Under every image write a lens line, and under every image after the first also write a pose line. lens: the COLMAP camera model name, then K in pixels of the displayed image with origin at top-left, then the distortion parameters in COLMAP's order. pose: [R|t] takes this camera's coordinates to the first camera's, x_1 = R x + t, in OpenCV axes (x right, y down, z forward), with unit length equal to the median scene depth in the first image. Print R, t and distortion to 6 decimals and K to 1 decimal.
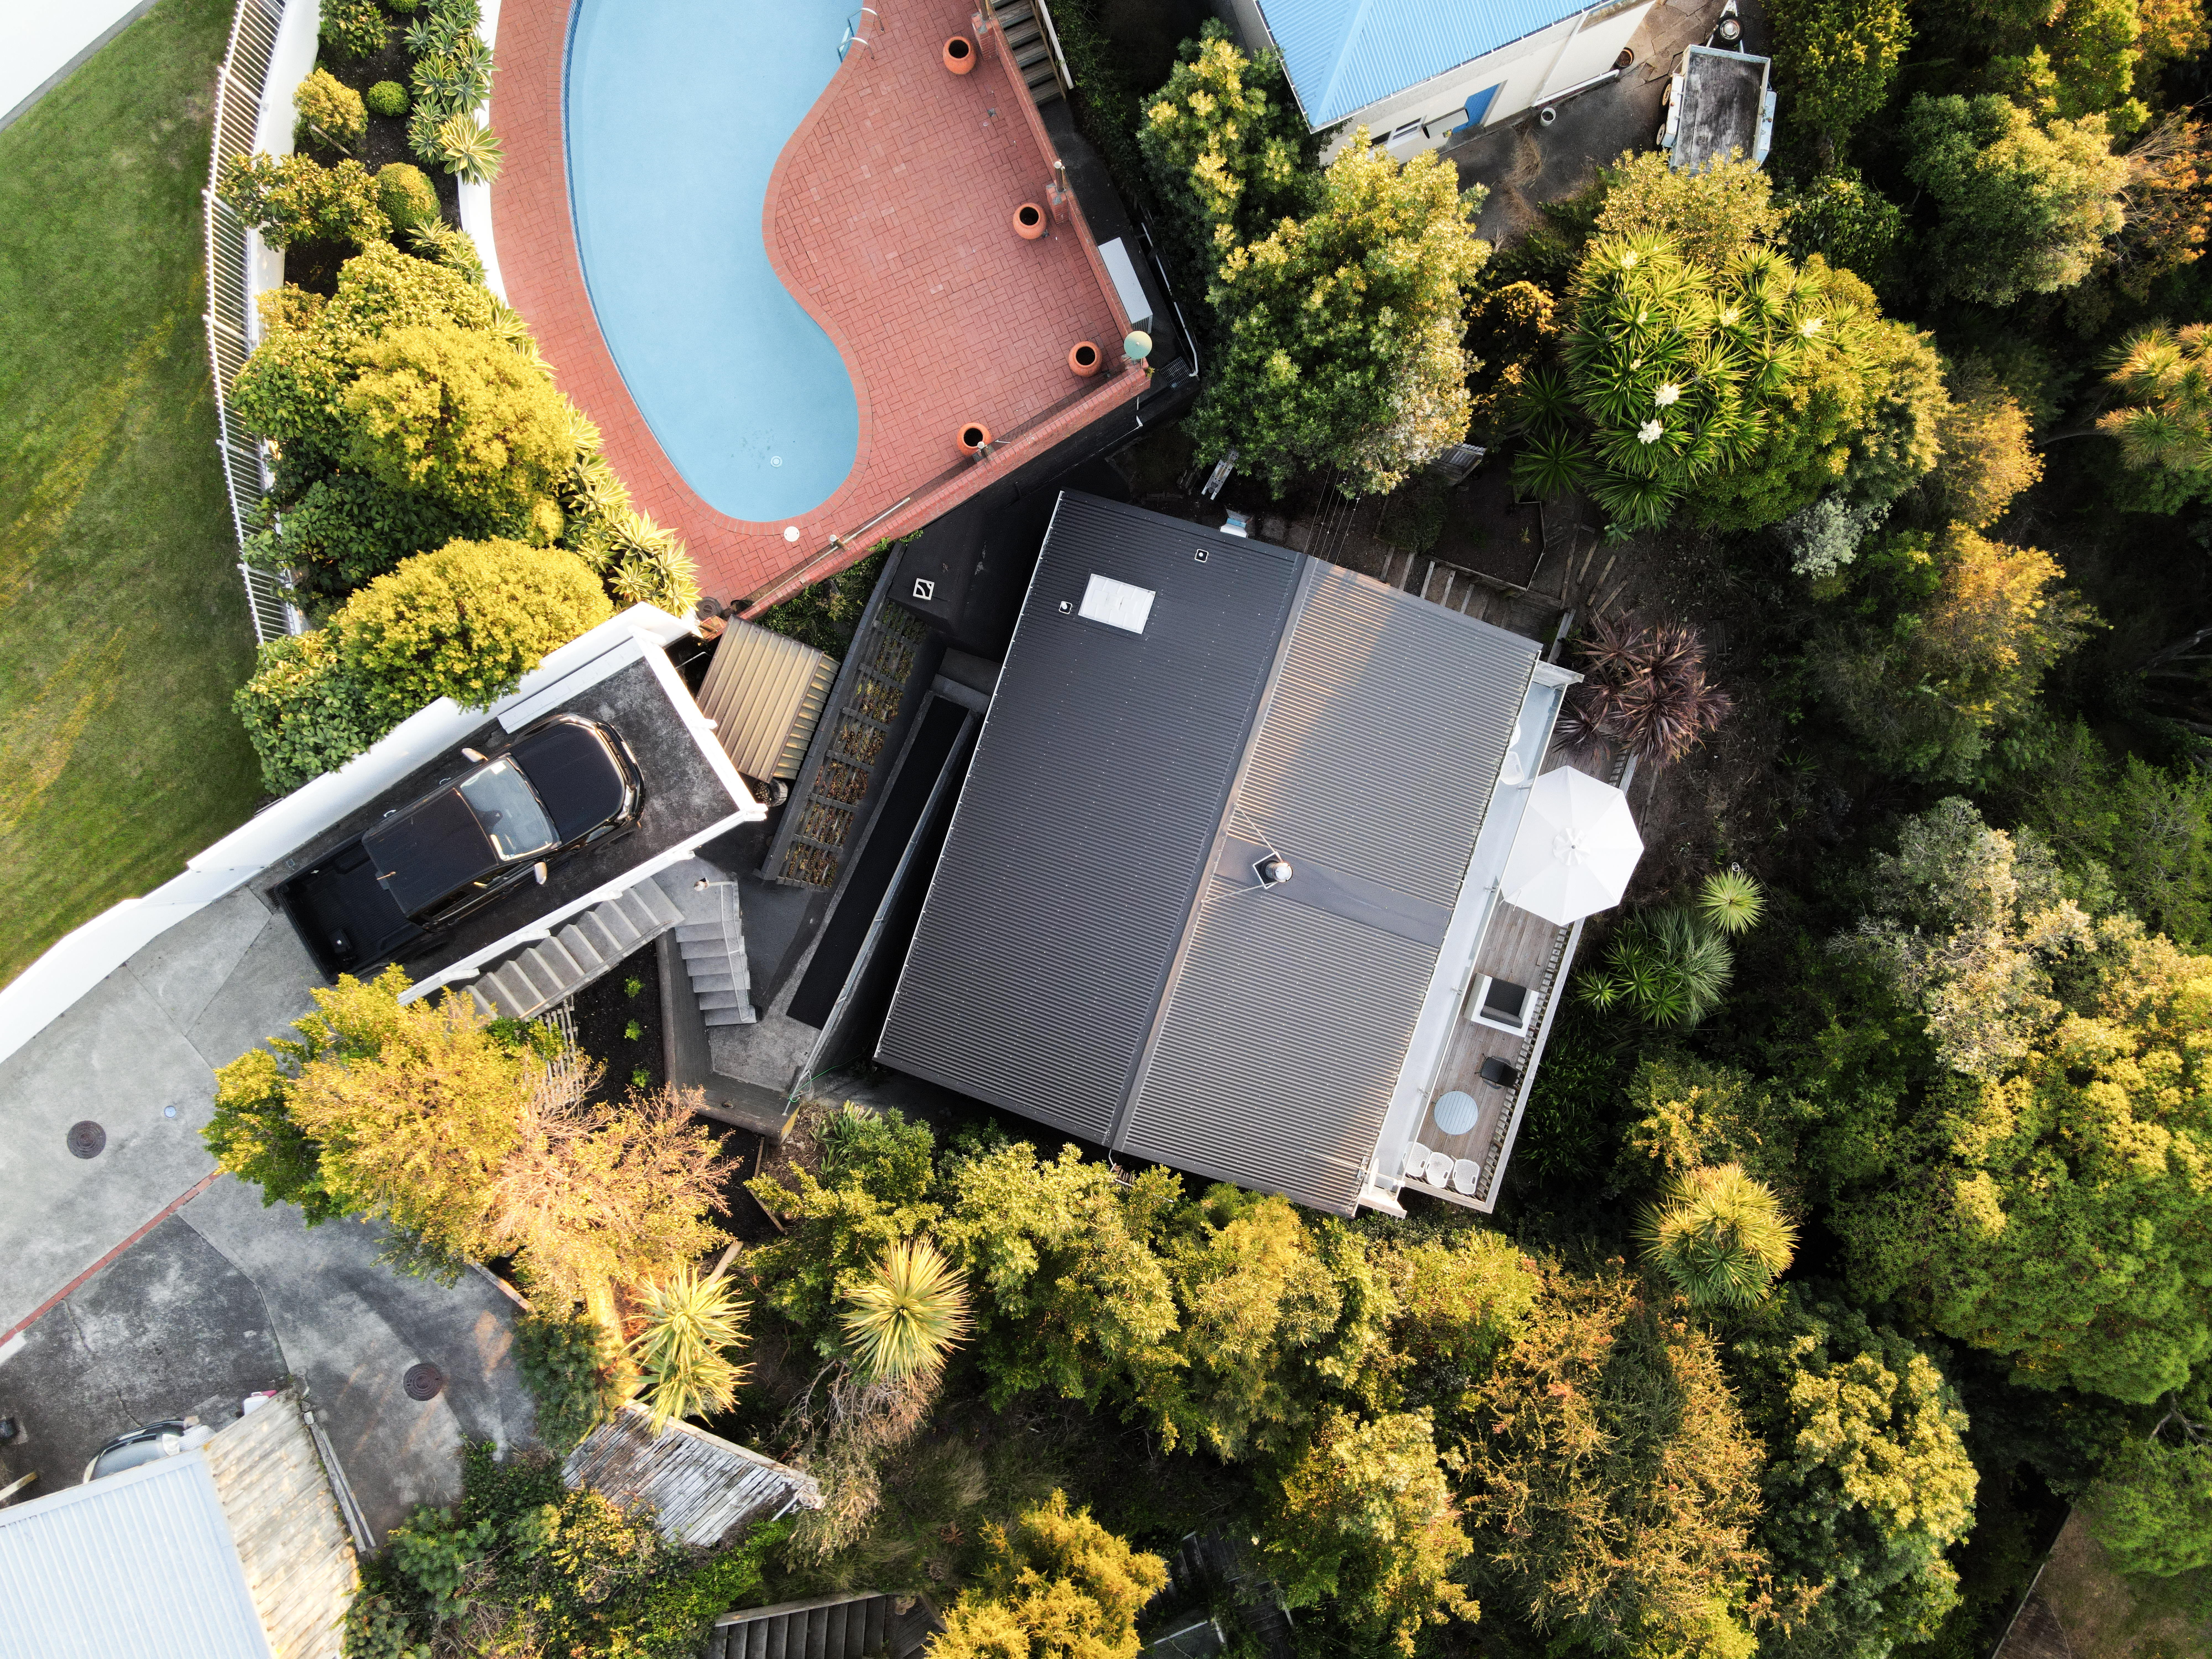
lens RADIAL K [[1671.0, 0, 1106.0], [0, 1671.0, 829.5], [0, 0, 1]] dist [0.008626, 0.003830]
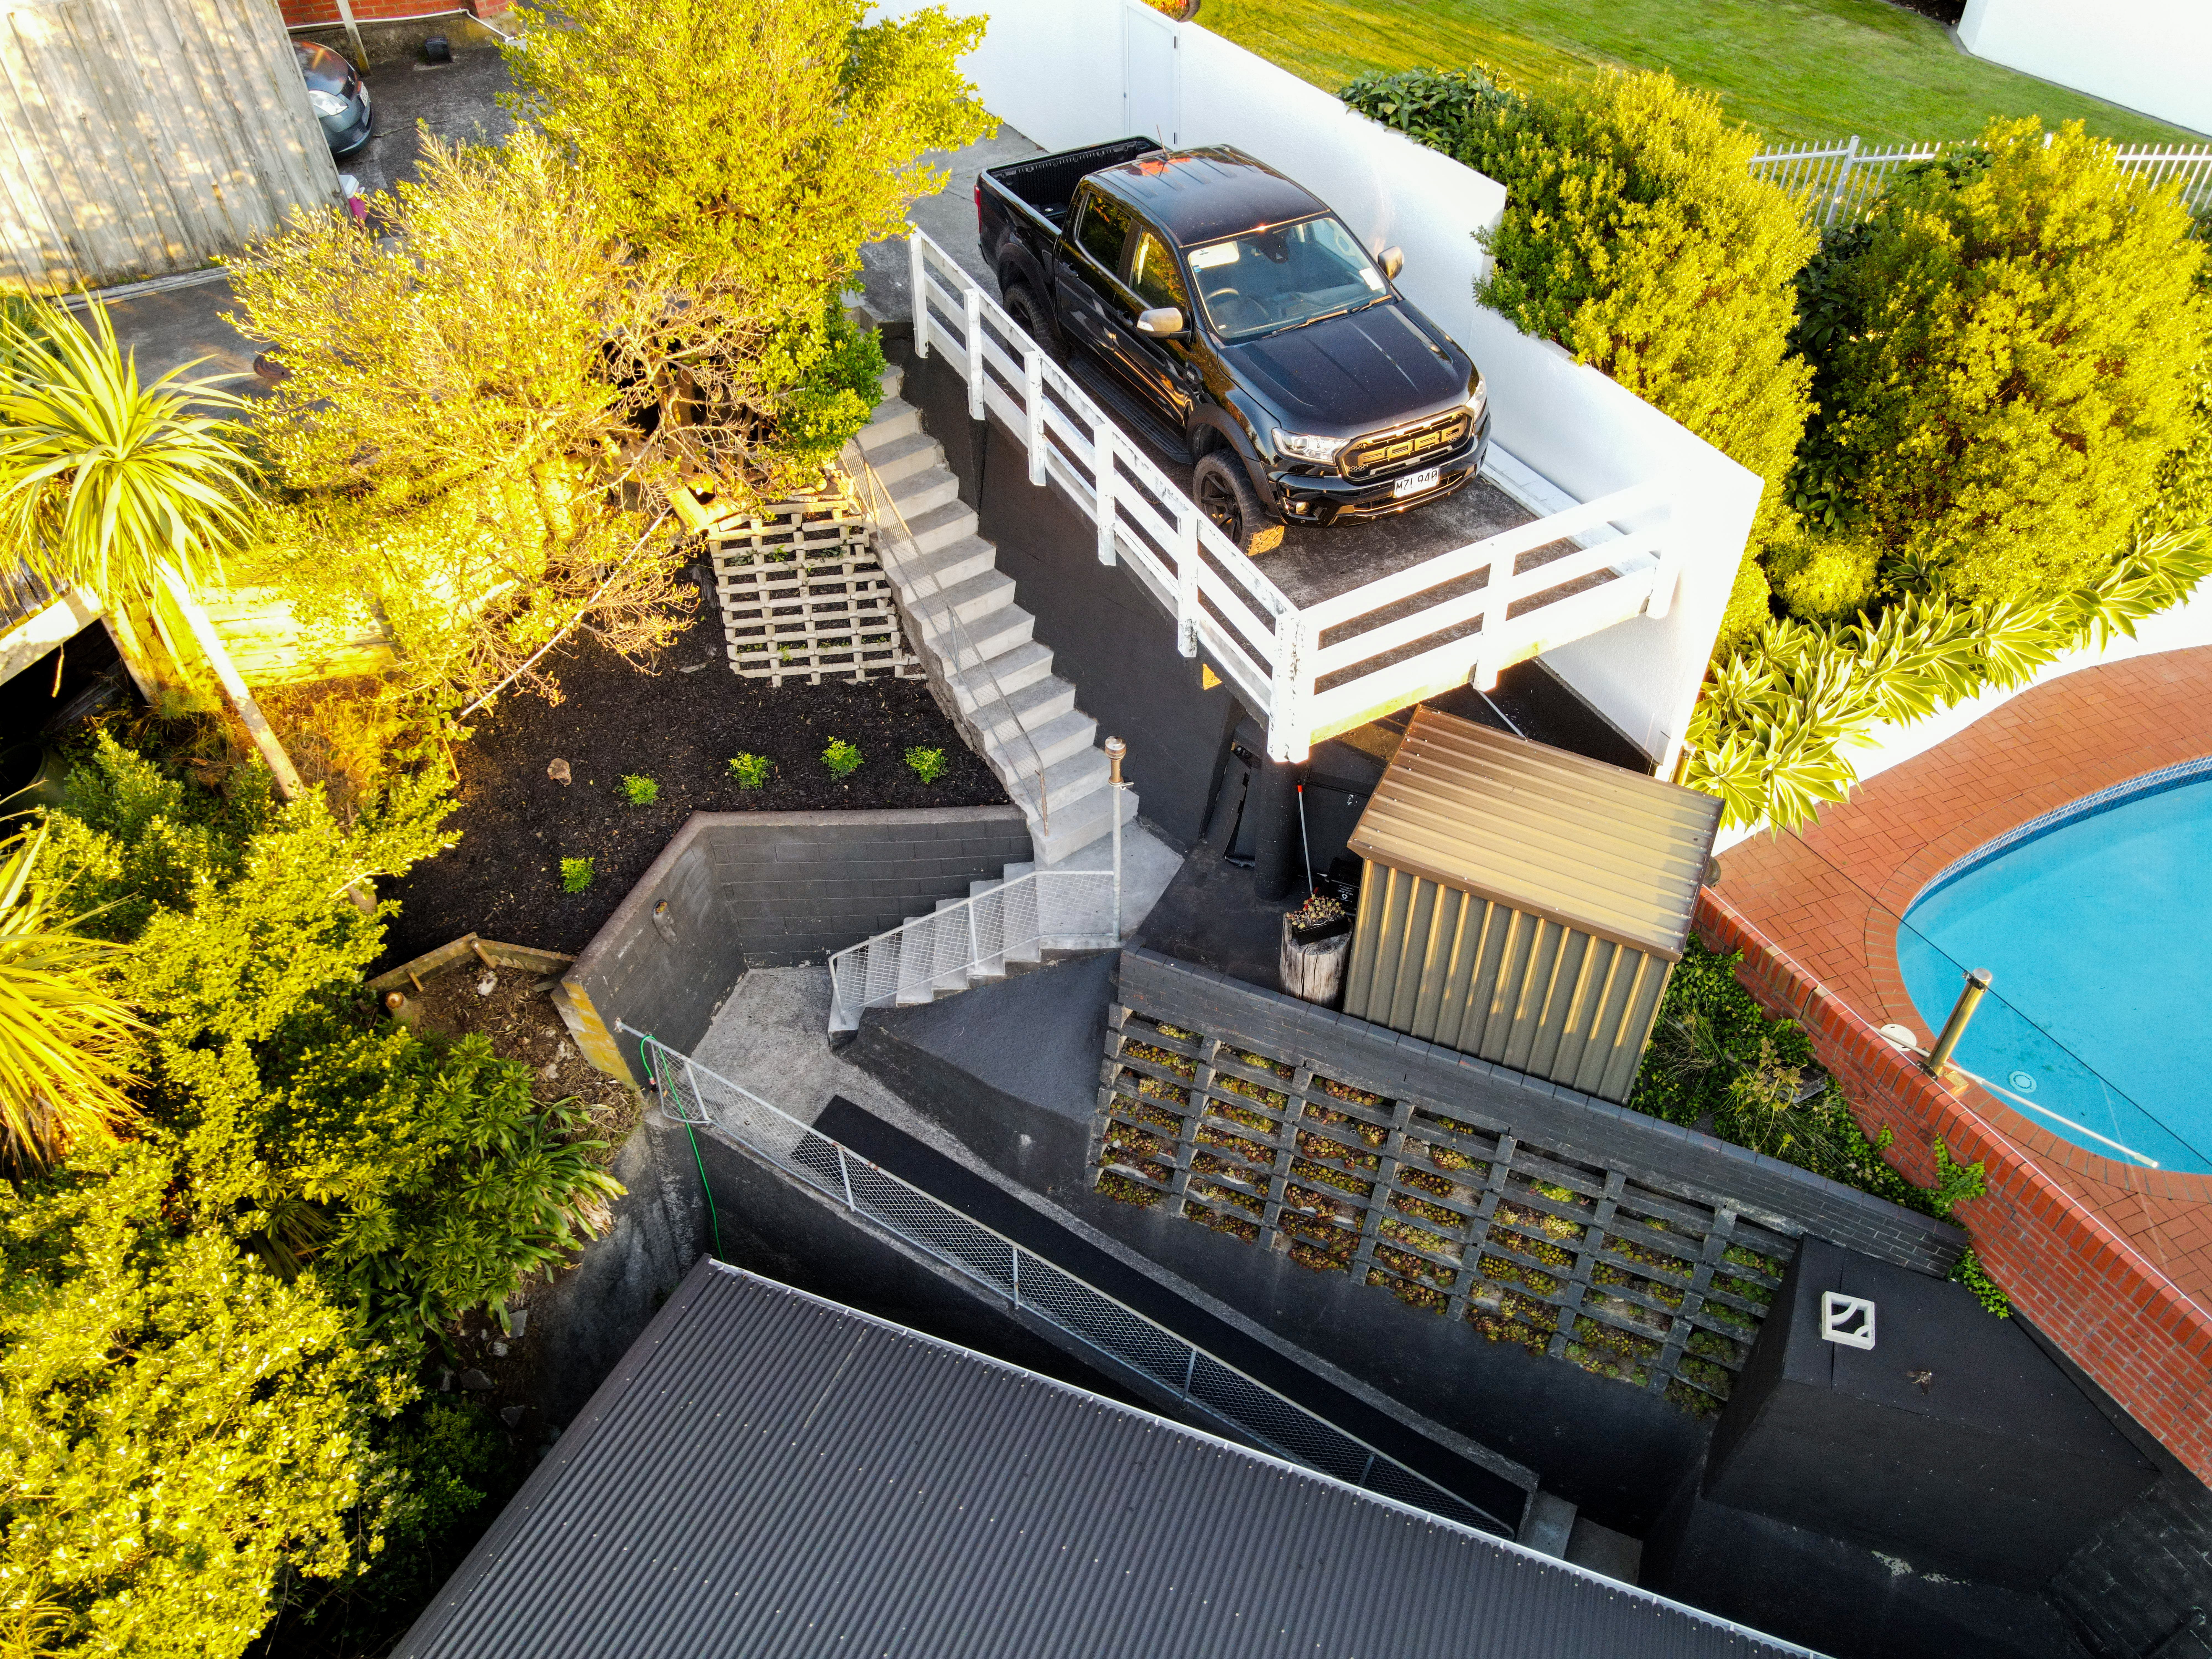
lens RADIAL K [[1630.0, 0, 1106.0], [0, 1630.0, 829.5], [0, 0, 1]] dist [0.004765, 0.010579]
pose [[-0.047220, 0.699834, -0.712743, 0.090295], [-0.998769, -0.022210, 0.044361, 0.014579], [0.015215, 0.713960, 0.700021, 0.649647]]
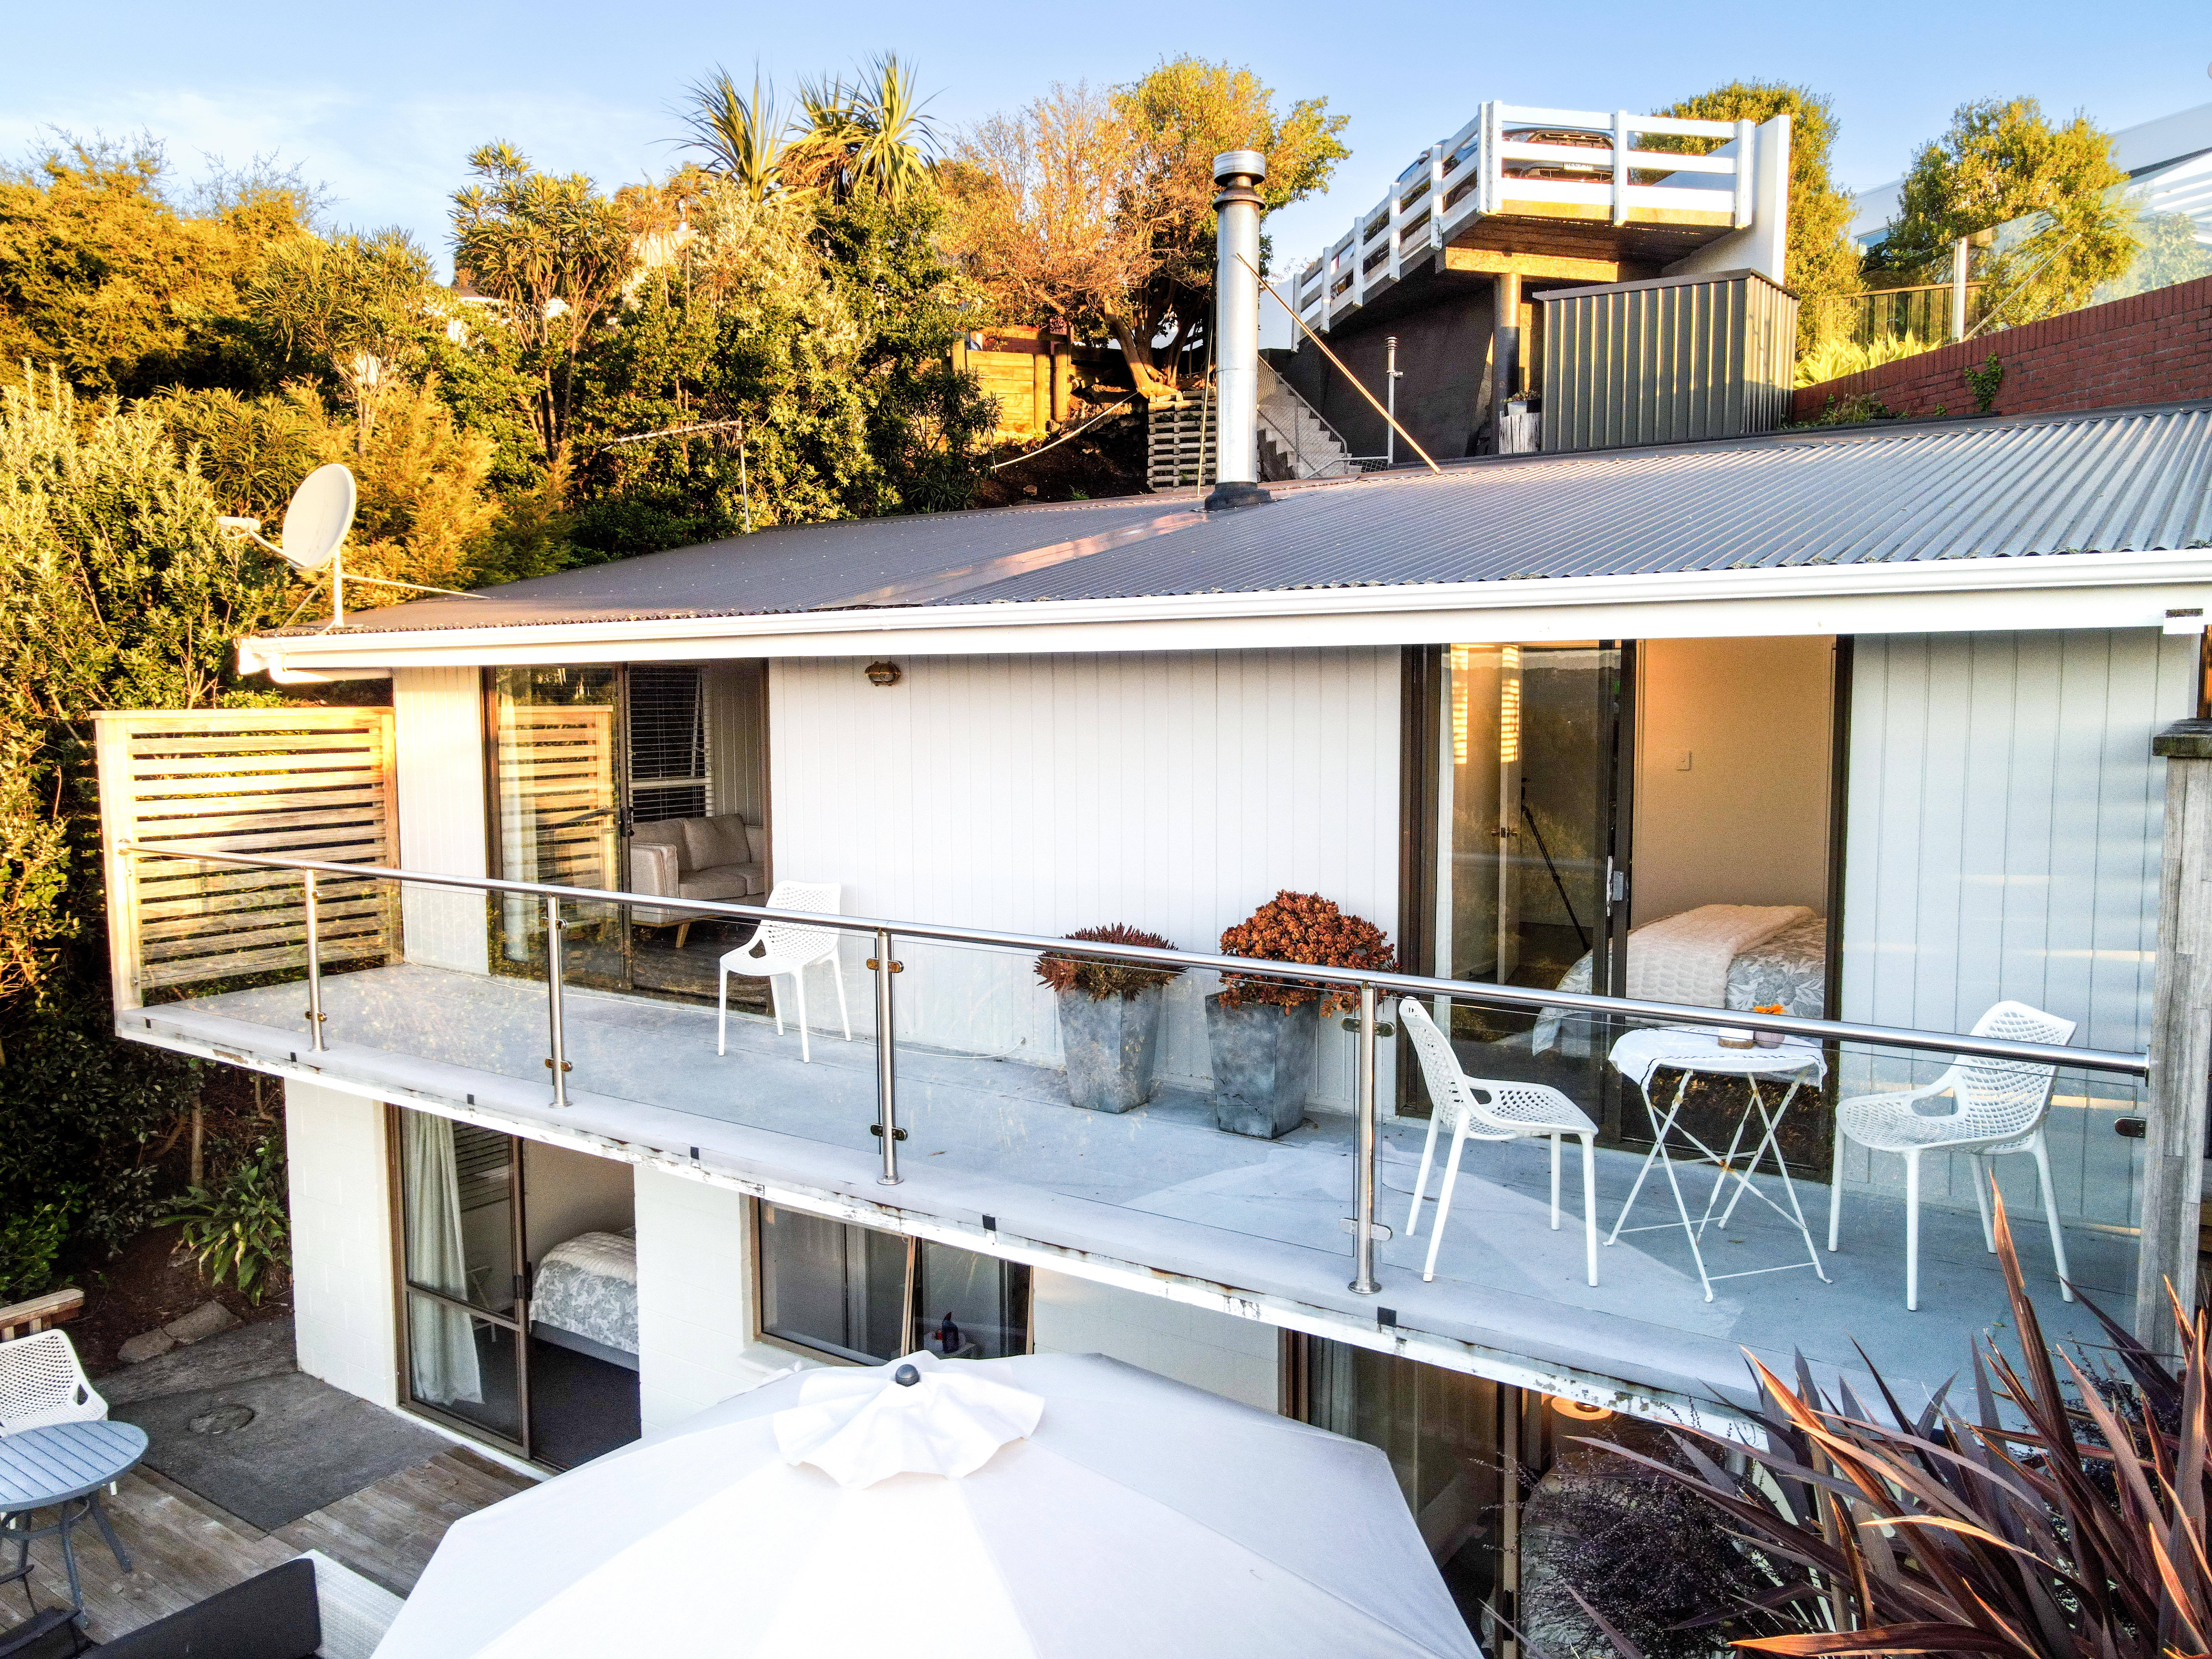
lens RADIAL K [[1630.0, 0, 1106.0], [0, 1630.0, 829.5], [0, 0, 1]] dist [0.004765, 0.010579]
pose [[-0.288748, 0.087970, -0.953355, 0.454552], [-0.957364, -0.017321, 0.288364, -0.051790], [0.008854, 0.995973, 0.089221, 1.066062]]
